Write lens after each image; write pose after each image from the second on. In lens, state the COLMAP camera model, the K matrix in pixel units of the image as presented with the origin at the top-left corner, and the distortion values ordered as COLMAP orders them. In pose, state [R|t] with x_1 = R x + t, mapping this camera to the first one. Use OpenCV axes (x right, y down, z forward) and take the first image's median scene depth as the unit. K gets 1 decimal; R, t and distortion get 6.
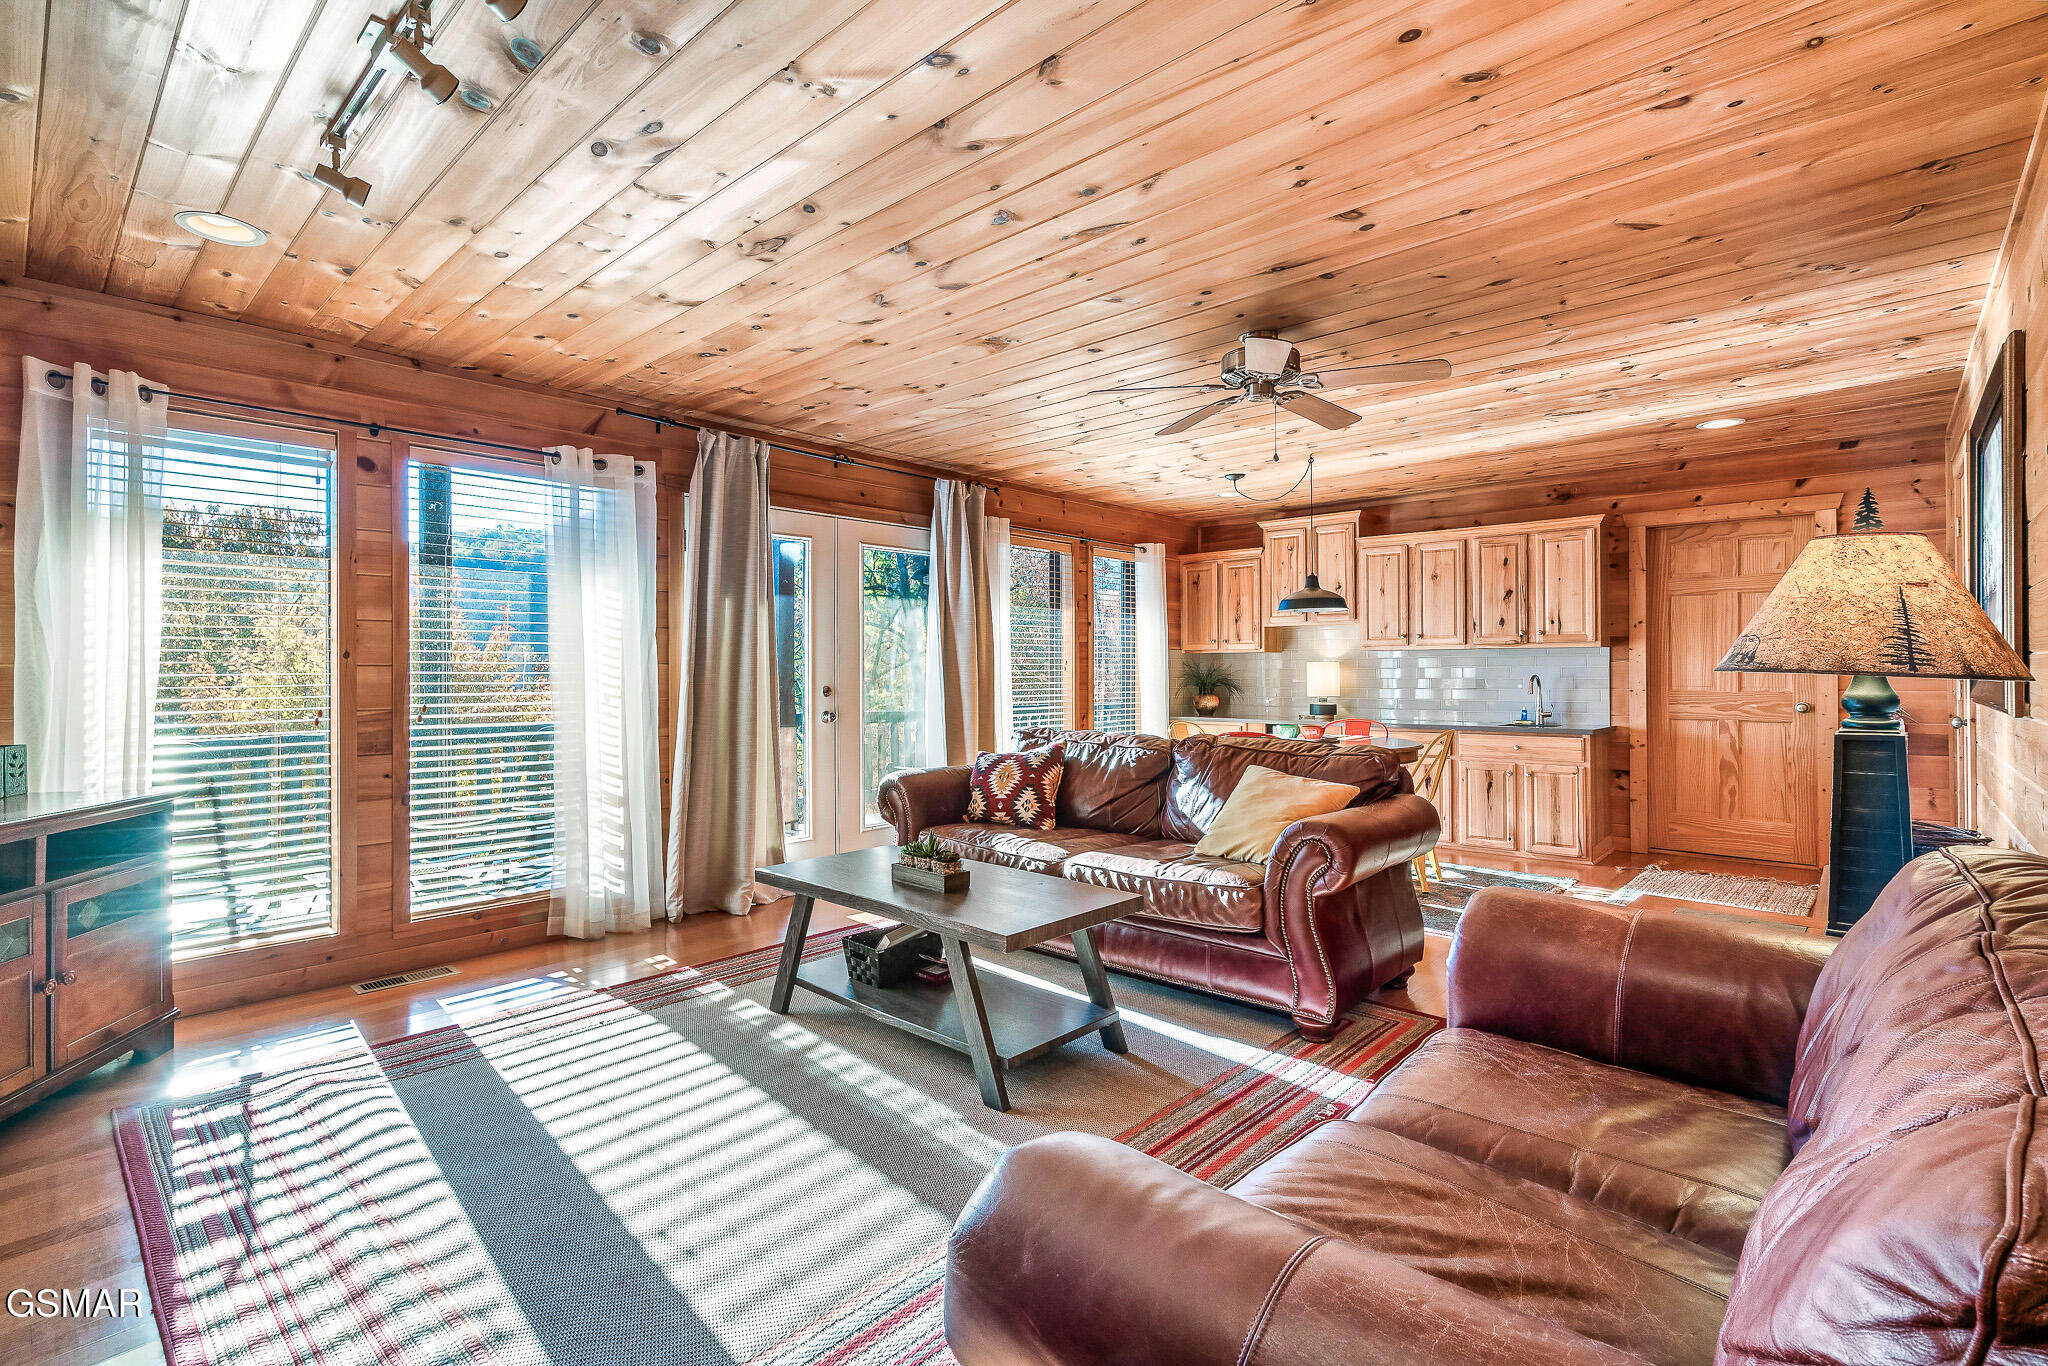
lens RADIAL K [[945.8, 0, 1016.2], [0, 945.8, 667.2], [0, 0, 1]] dist [-0.003509, 0.003624]
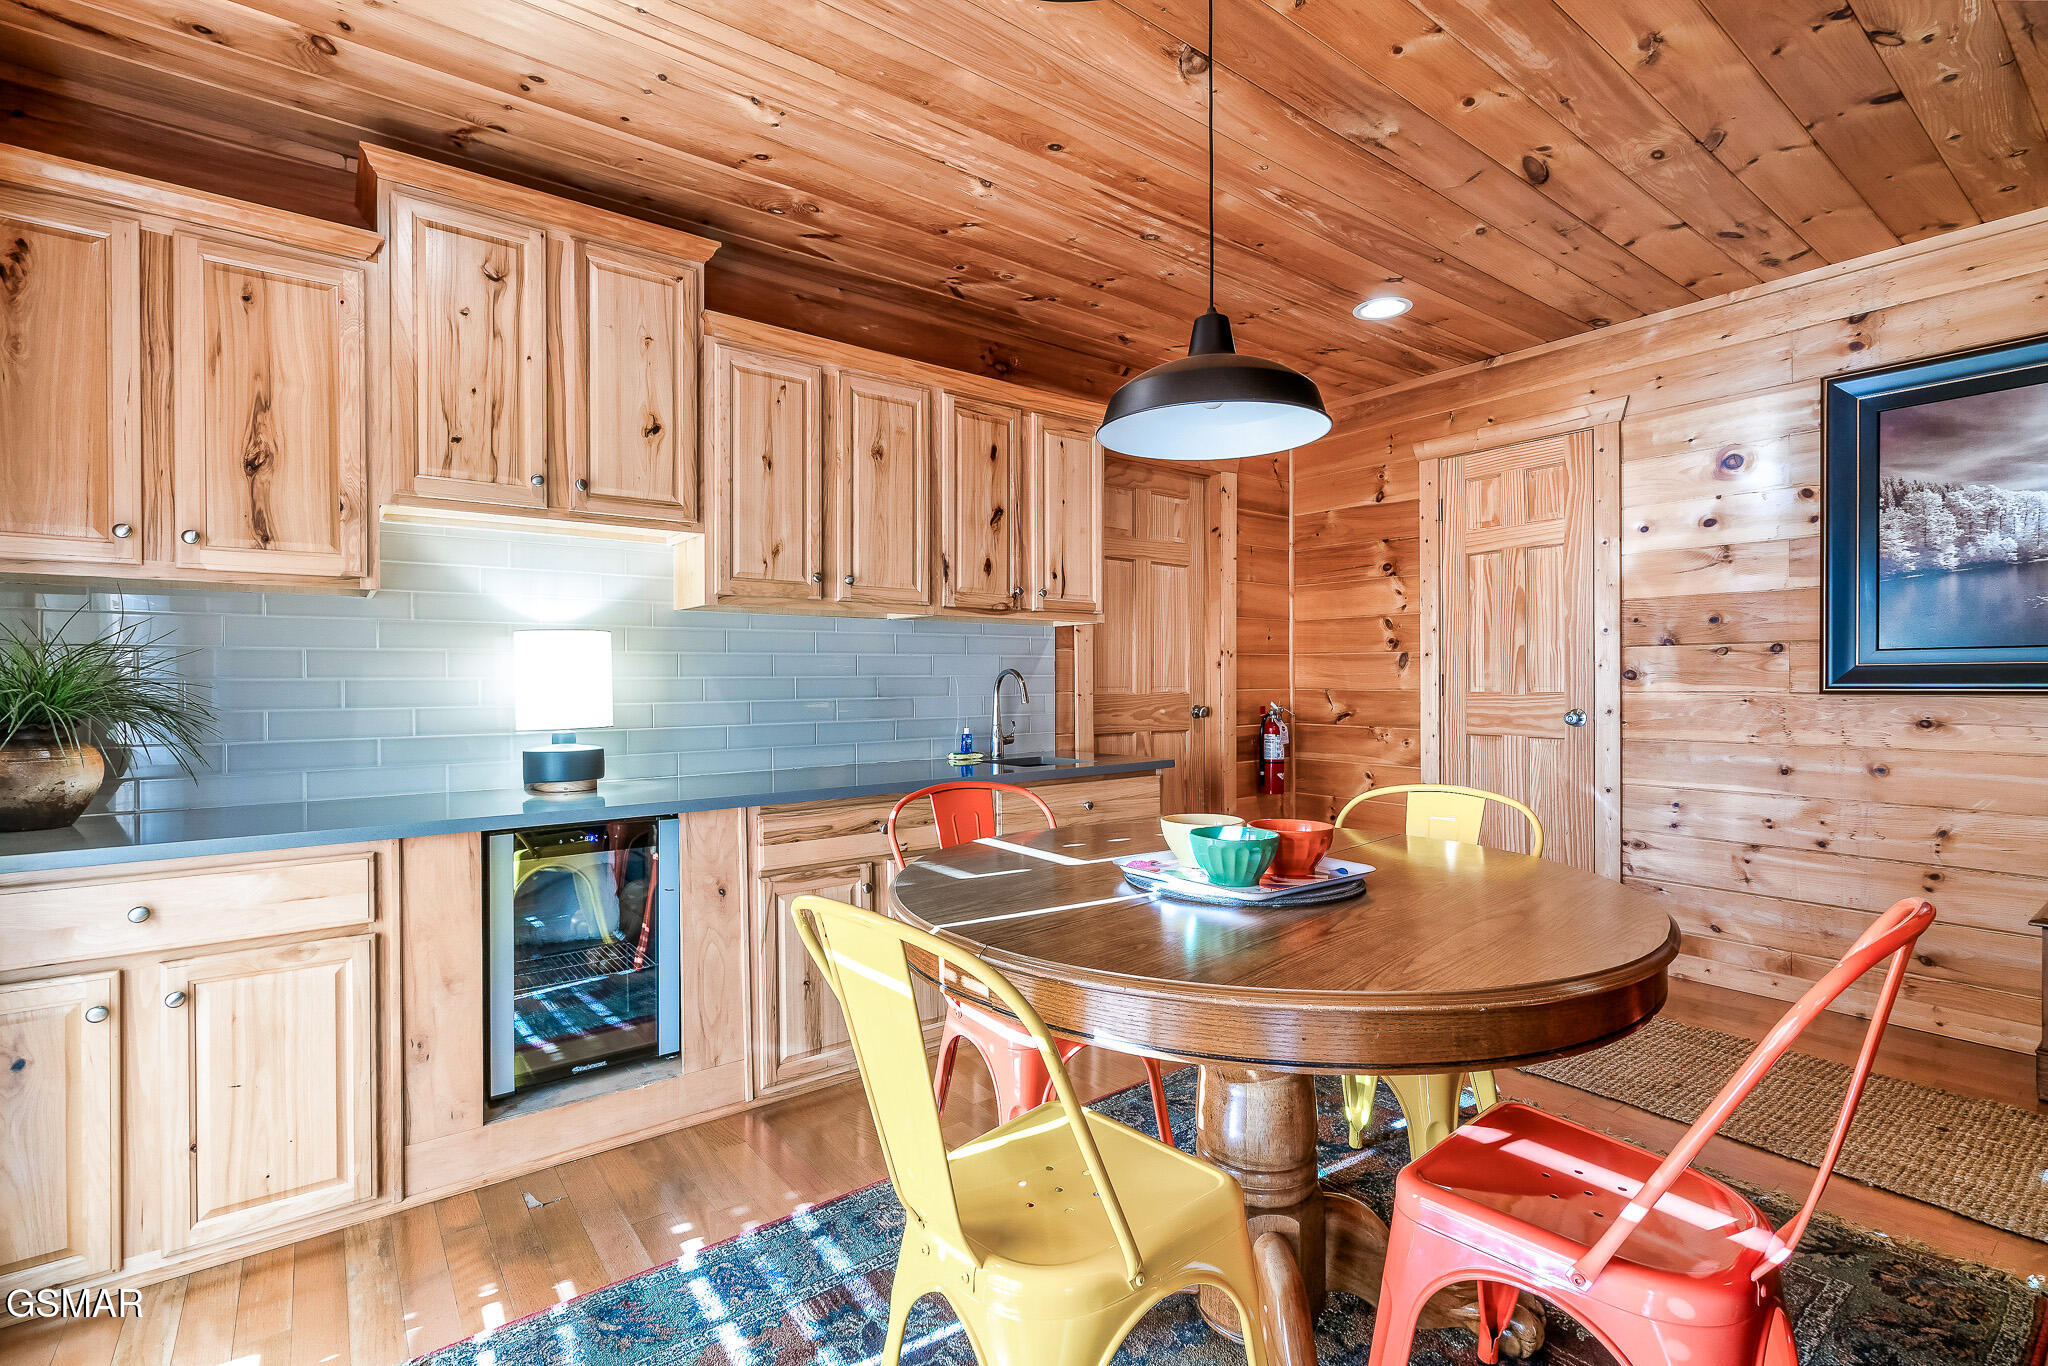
lens RADIAL K [[945.8, 0, 1021.1], [0, 945.8, 685.5], [0, 0, 1]] dist [-0.003509, 0.003624]
pose [[0.175480, -0.001807, 0.984481, 0.003221], [-0.000011, 0.999998, 0.001838, 0.018890], [-0.984483, -0.000333, 0.175480, 1.007958]]
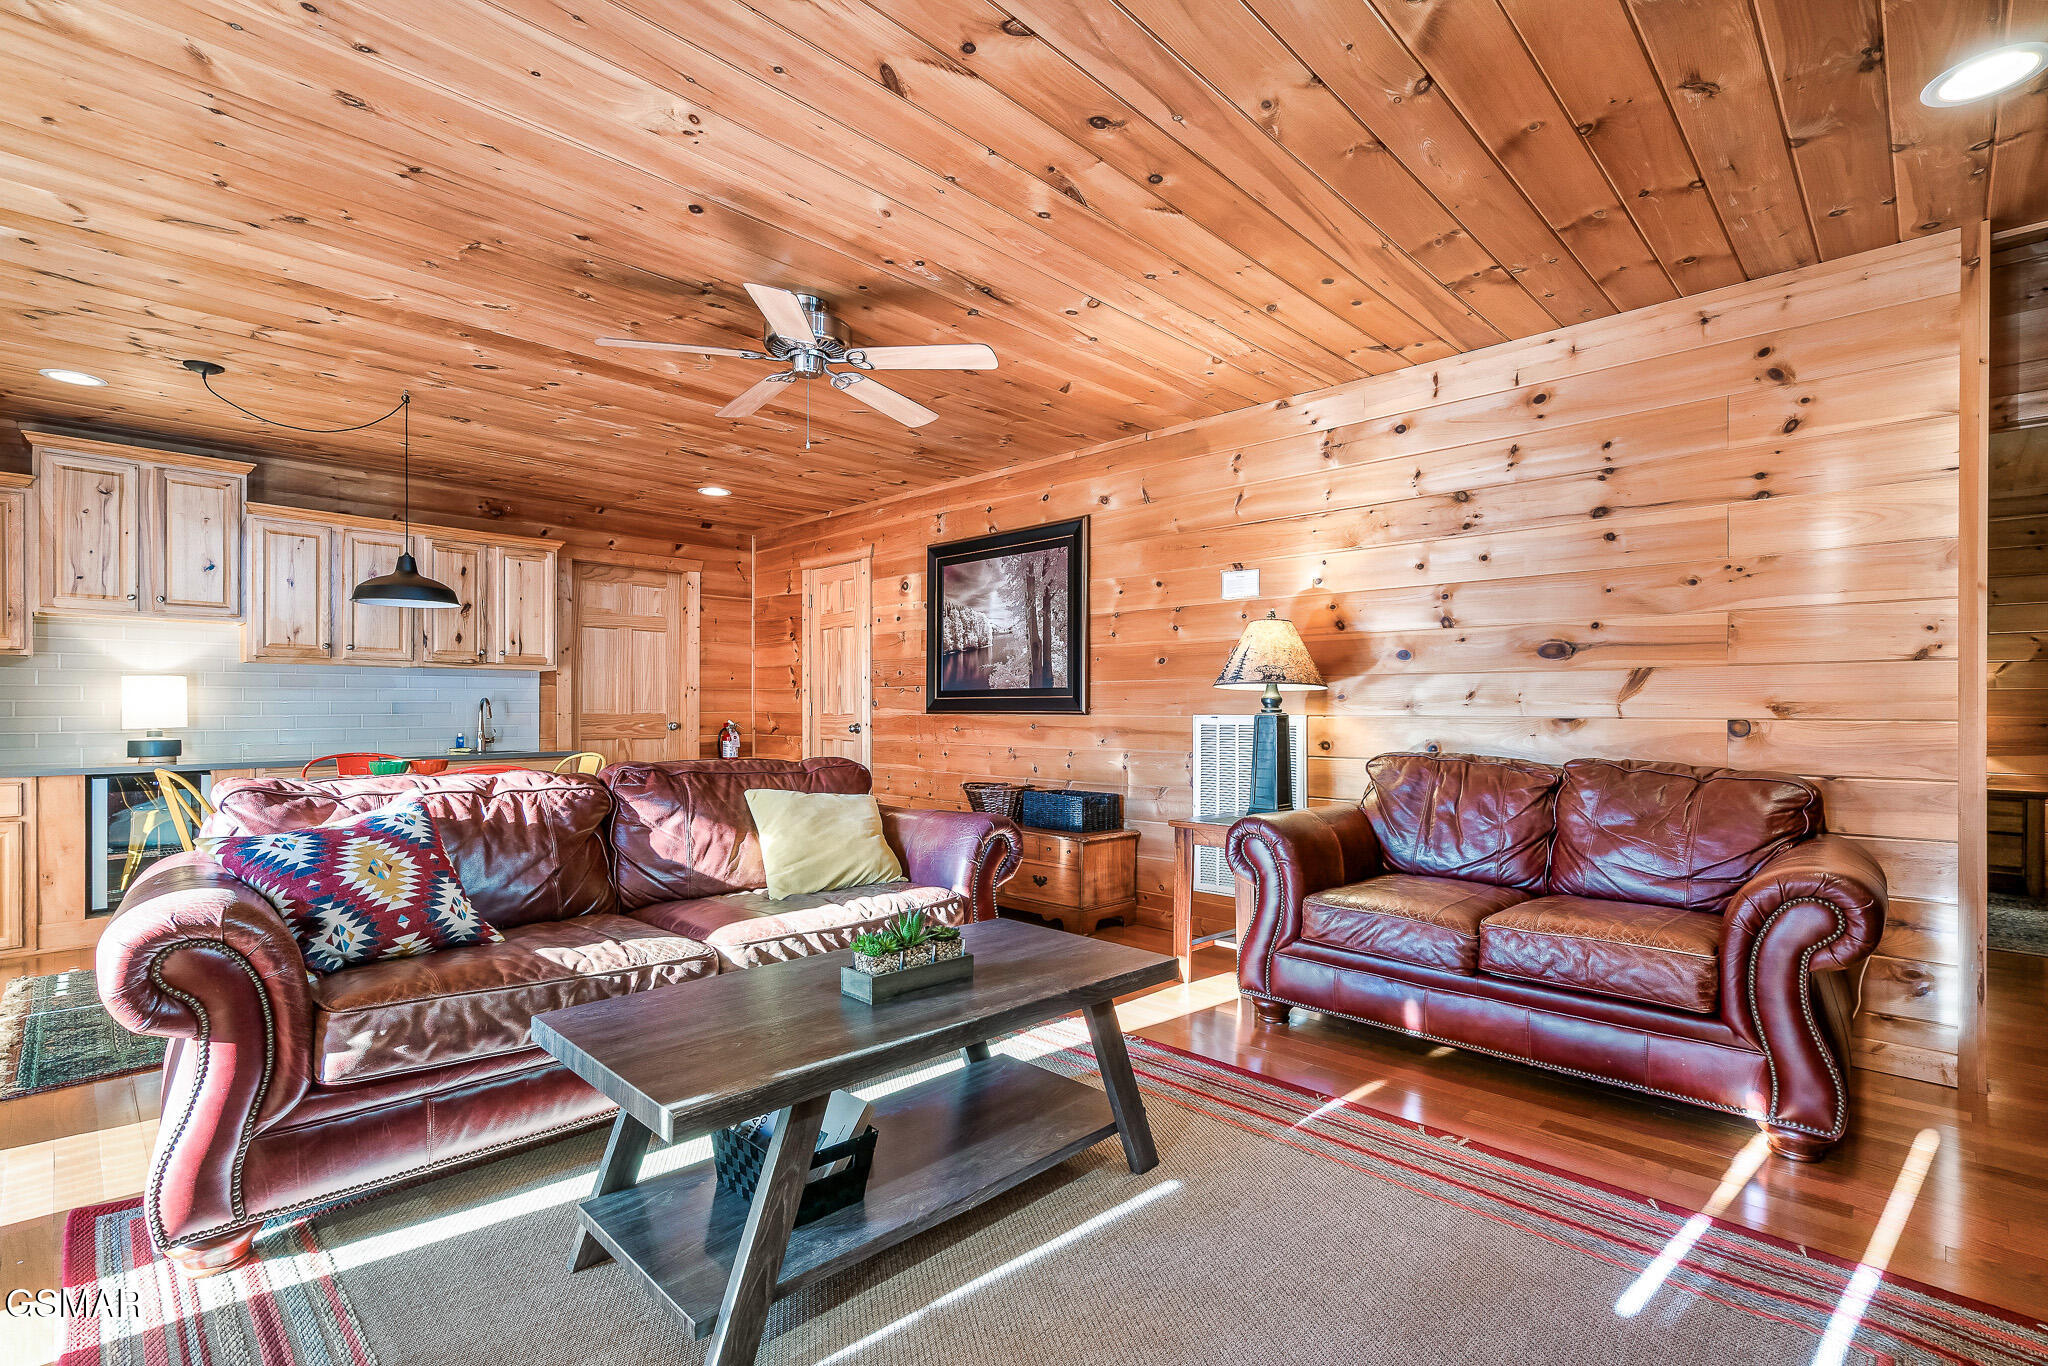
lens RADIAL K [[945.8, 0, 1016.4], [0, 945.8, 713.0], [0, 0, 1]] dist [-0.003509, 0.003624]
pose [[0.038845, -0.000977, 0.999245, -0.406258], [-0.005751, 0.999983, 0.001201, 0.021622], [-0.999229, -0.005793, 0.038838, 0.495866]]
